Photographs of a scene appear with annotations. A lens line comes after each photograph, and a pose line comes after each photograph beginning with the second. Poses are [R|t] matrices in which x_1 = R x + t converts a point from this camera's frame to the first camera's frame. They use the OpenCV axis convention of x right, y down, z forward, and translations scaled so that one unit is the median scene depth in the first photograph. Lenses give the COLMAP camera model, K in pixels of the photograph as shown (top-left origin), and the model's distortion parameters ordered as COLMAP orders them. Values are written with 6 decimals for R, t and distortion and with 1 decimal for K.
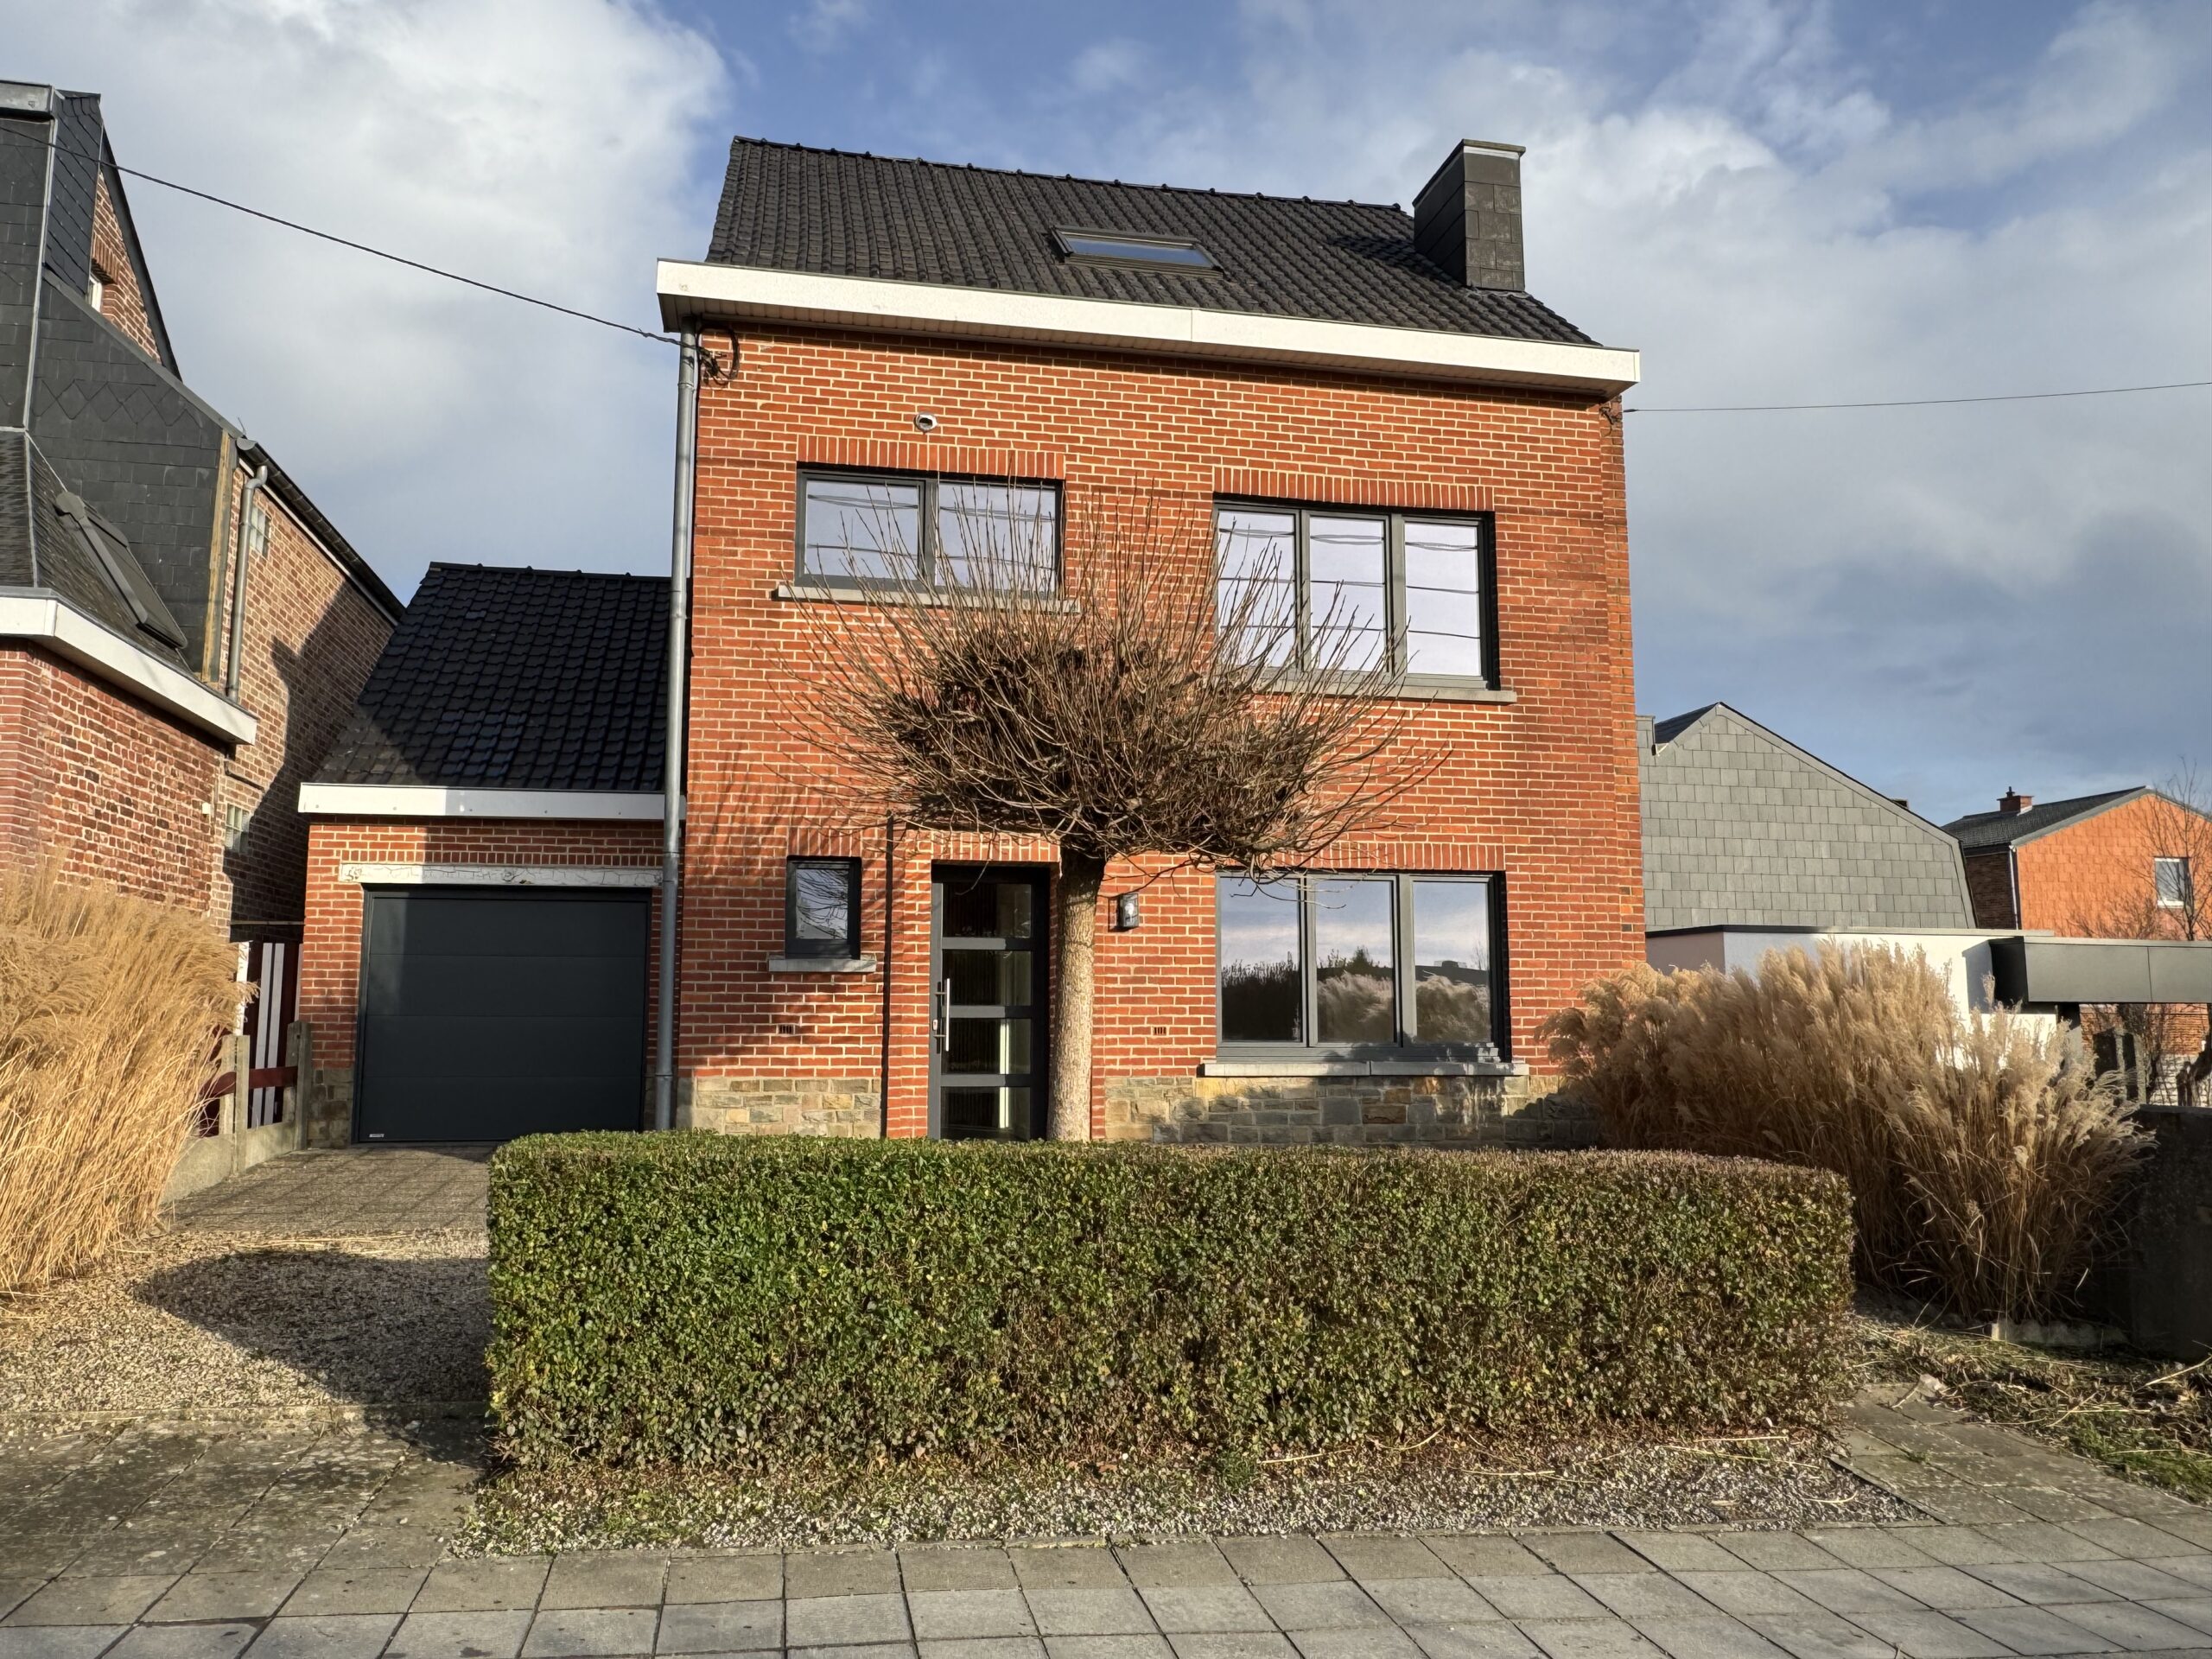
lens RADIAL K [[1547.0, 0, 1053.2], [0, 1547.0, 833.3], [0, 0, 1]] dist [-0.004651, 0.003104]
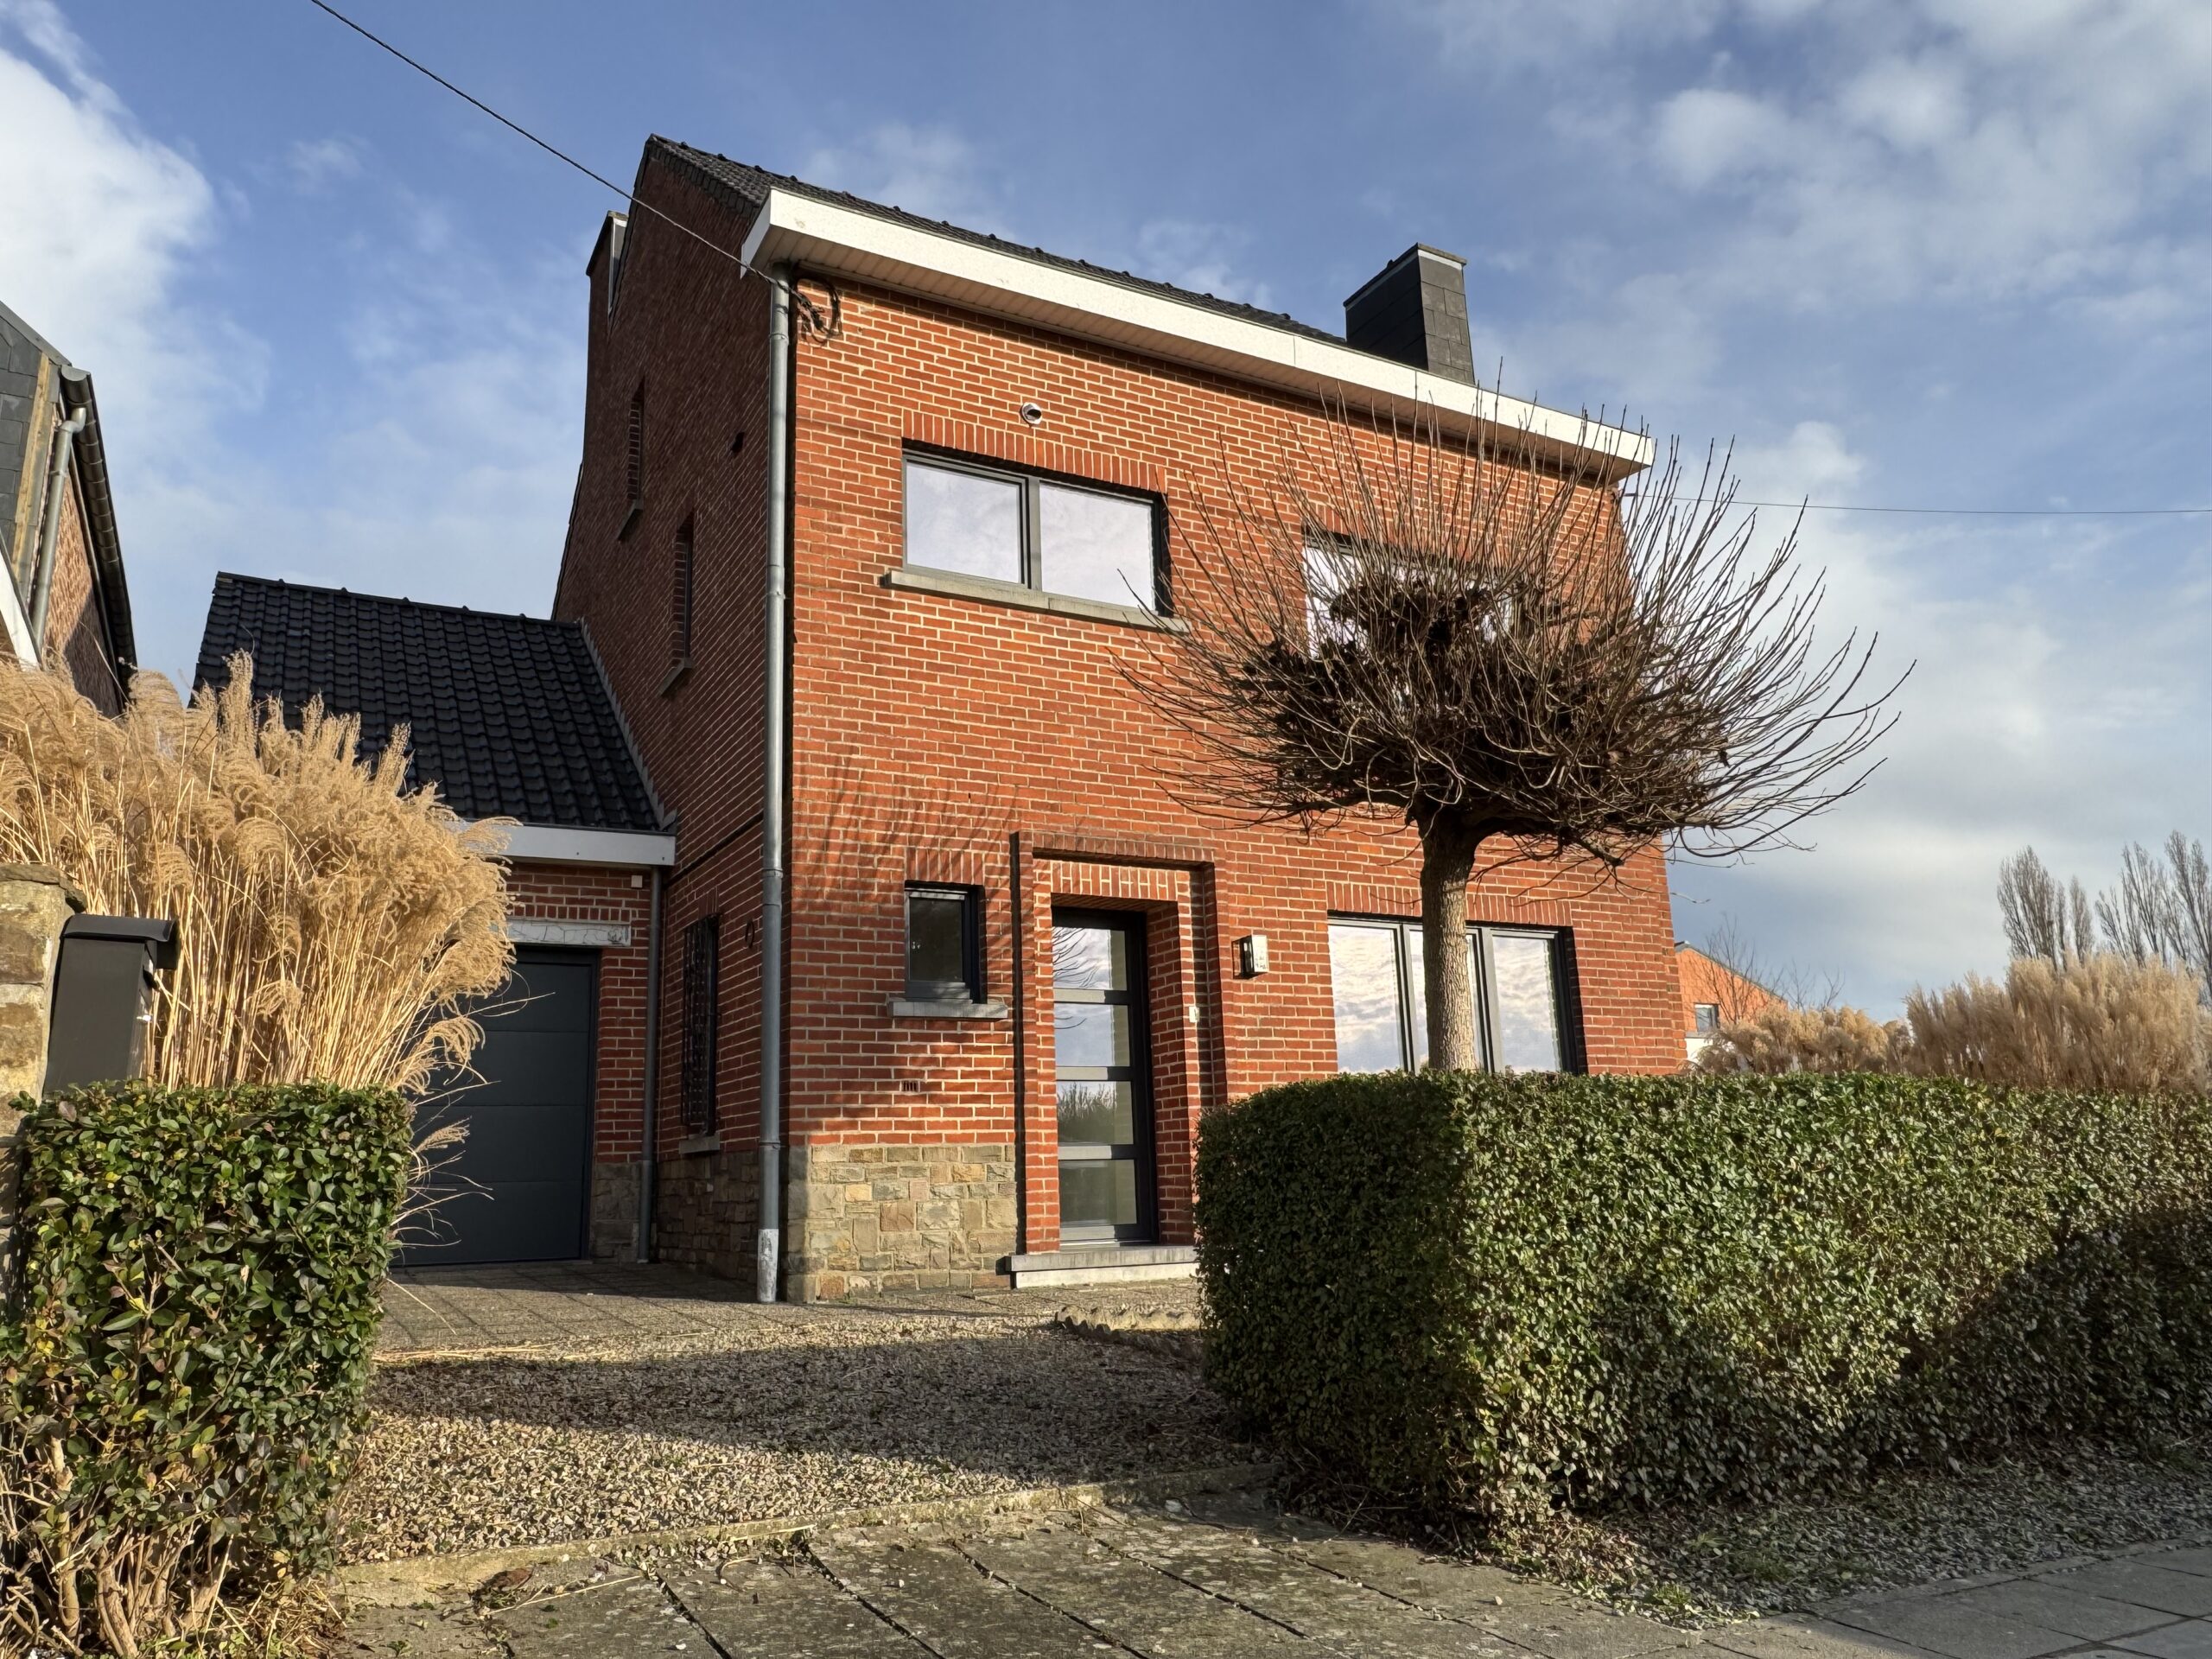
lens RADIAL K [[1547.0, 0, 1057.9], [0, 1547.0, 829.0], [0, 0, 1]] dist [-0.004651, 0.003104]
pose [[0.953829, 0.036966, 0.298065, -0.324016], [-0.002480, 0.993333, -0.115256, 0.078647], [-0.300339, 0.109195, 0.947562, 0.160108]]
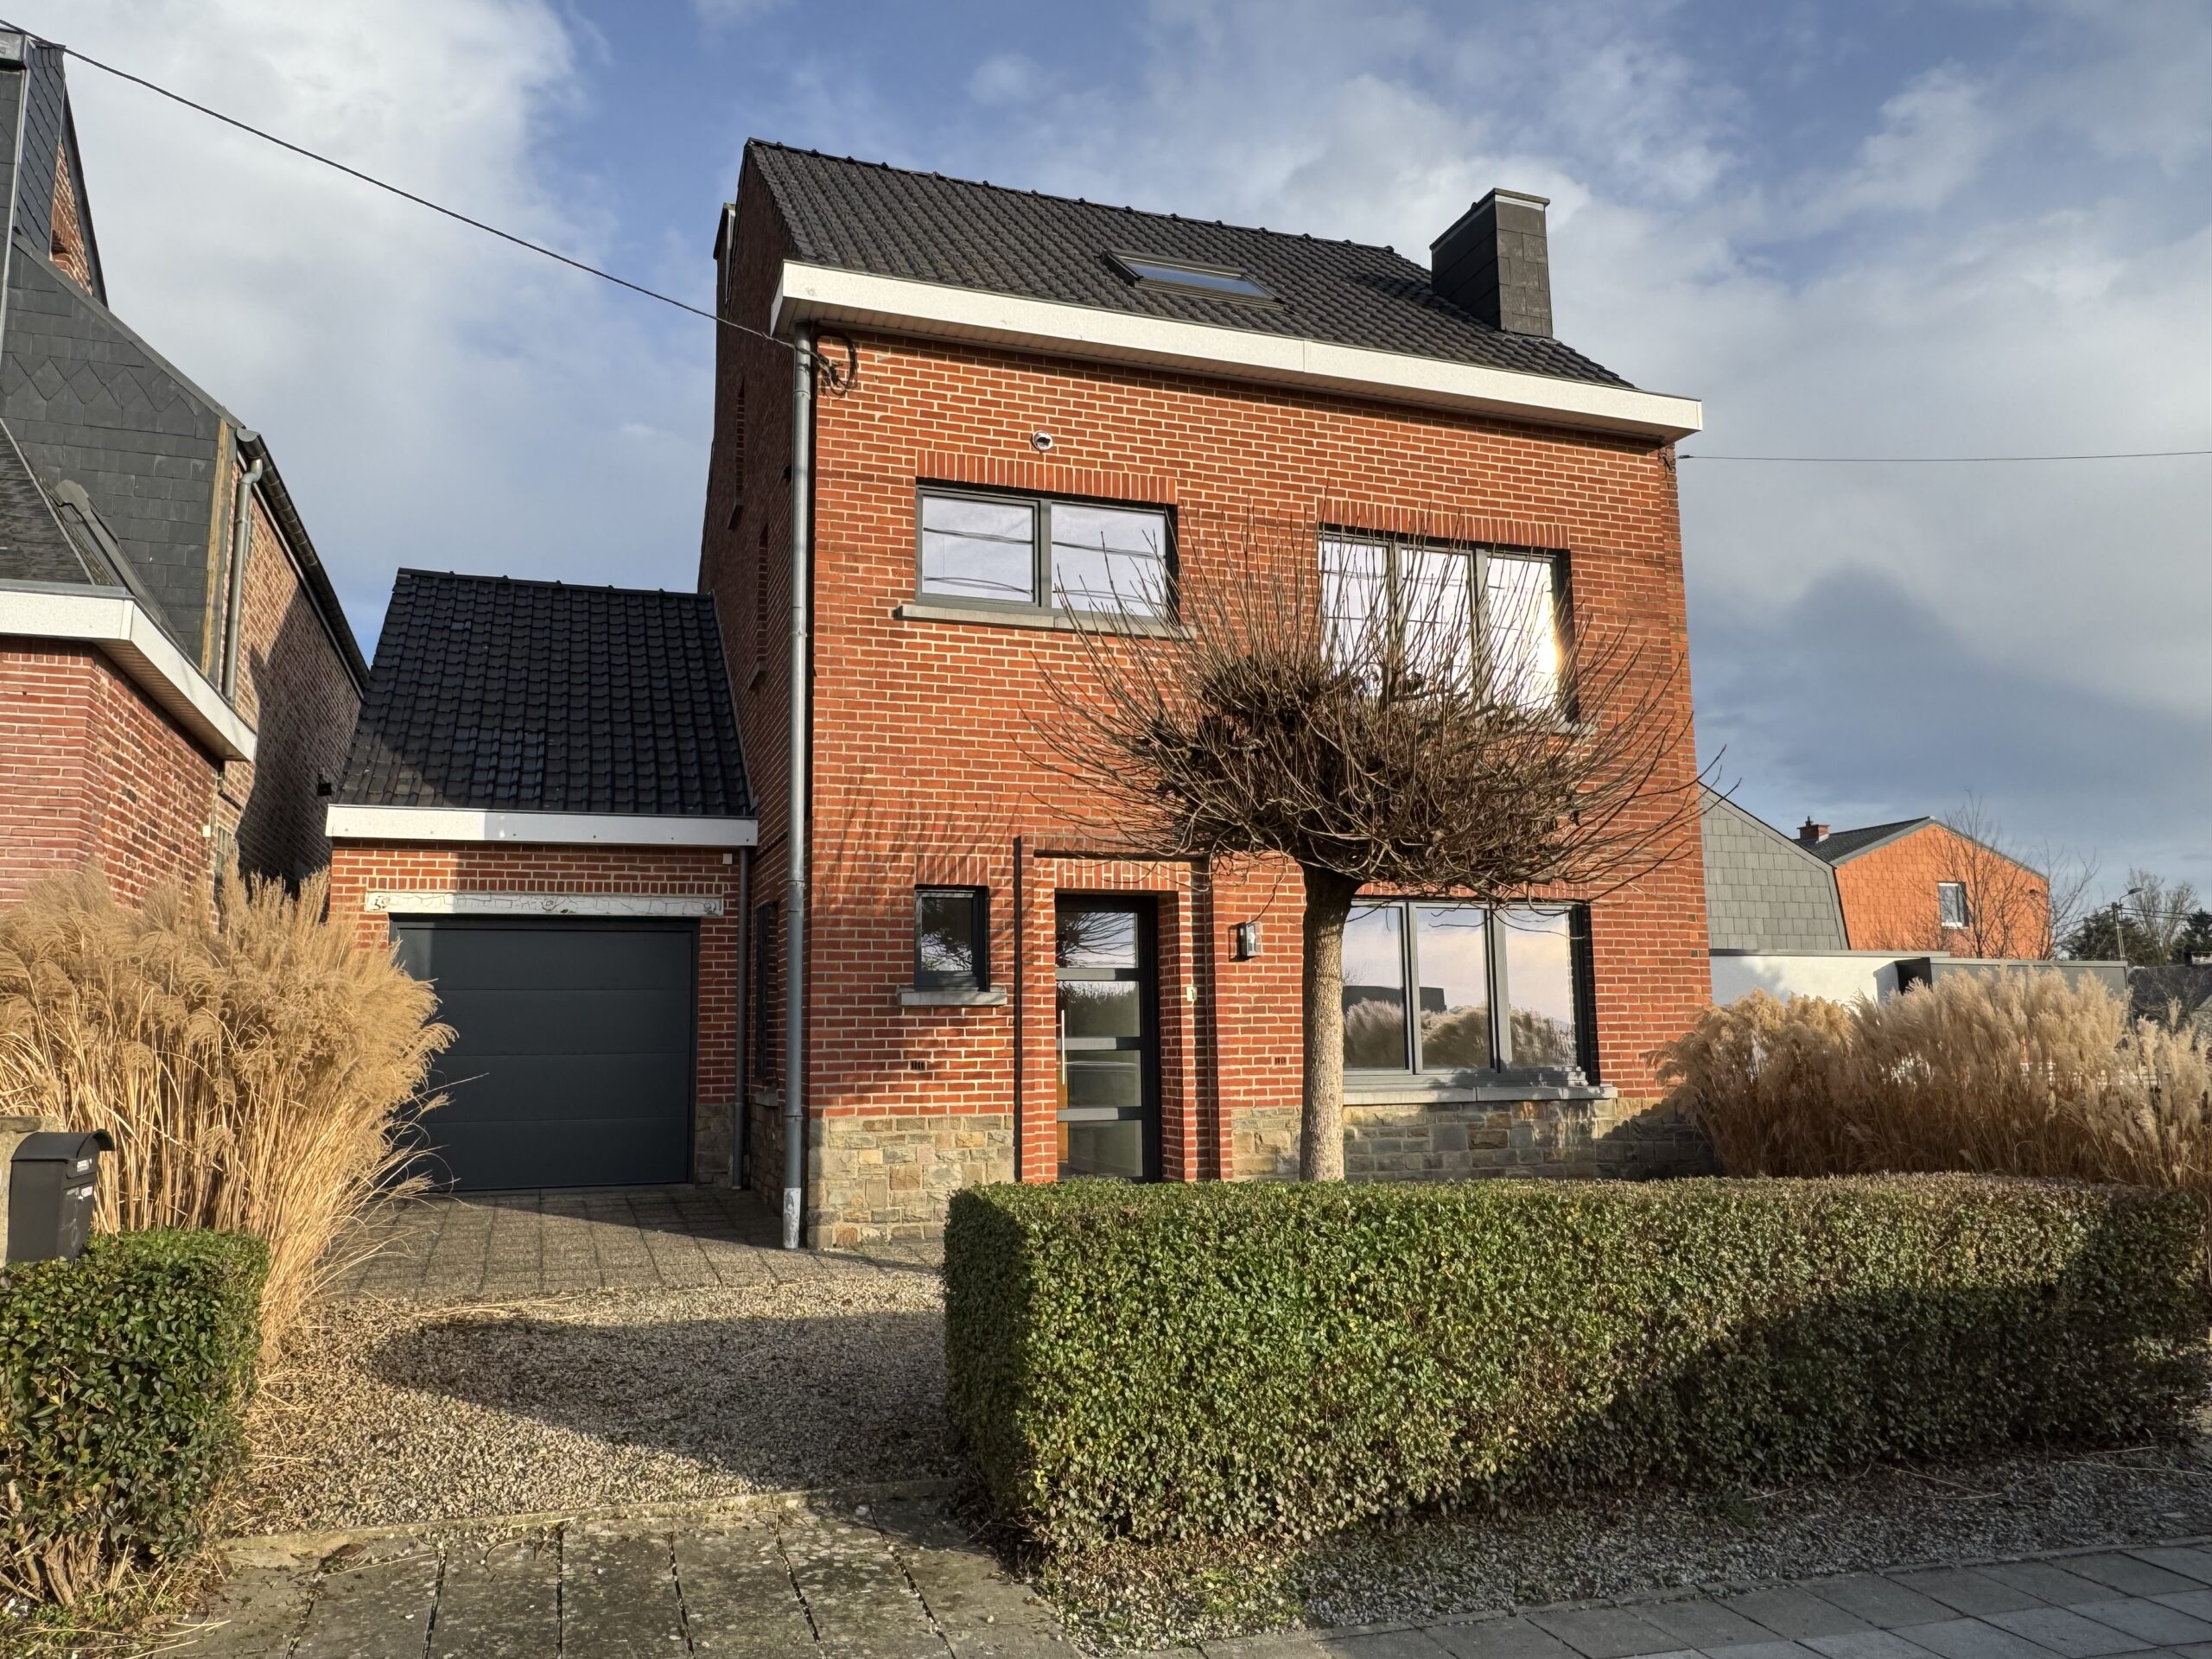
lens RADIAL K [[1547.0, 0, 1054.6], [0, 1547.0, 832.0], [0, 0, 1]] dist [-0.004651, 0.003104]
pose [[0.990425, 0.004803, 0.137965, -0.205393], [-0.002626, 0.999869, -0.015954, -0.002921], [-0.138024, 0.015439, 0.990309, 0.032047]]
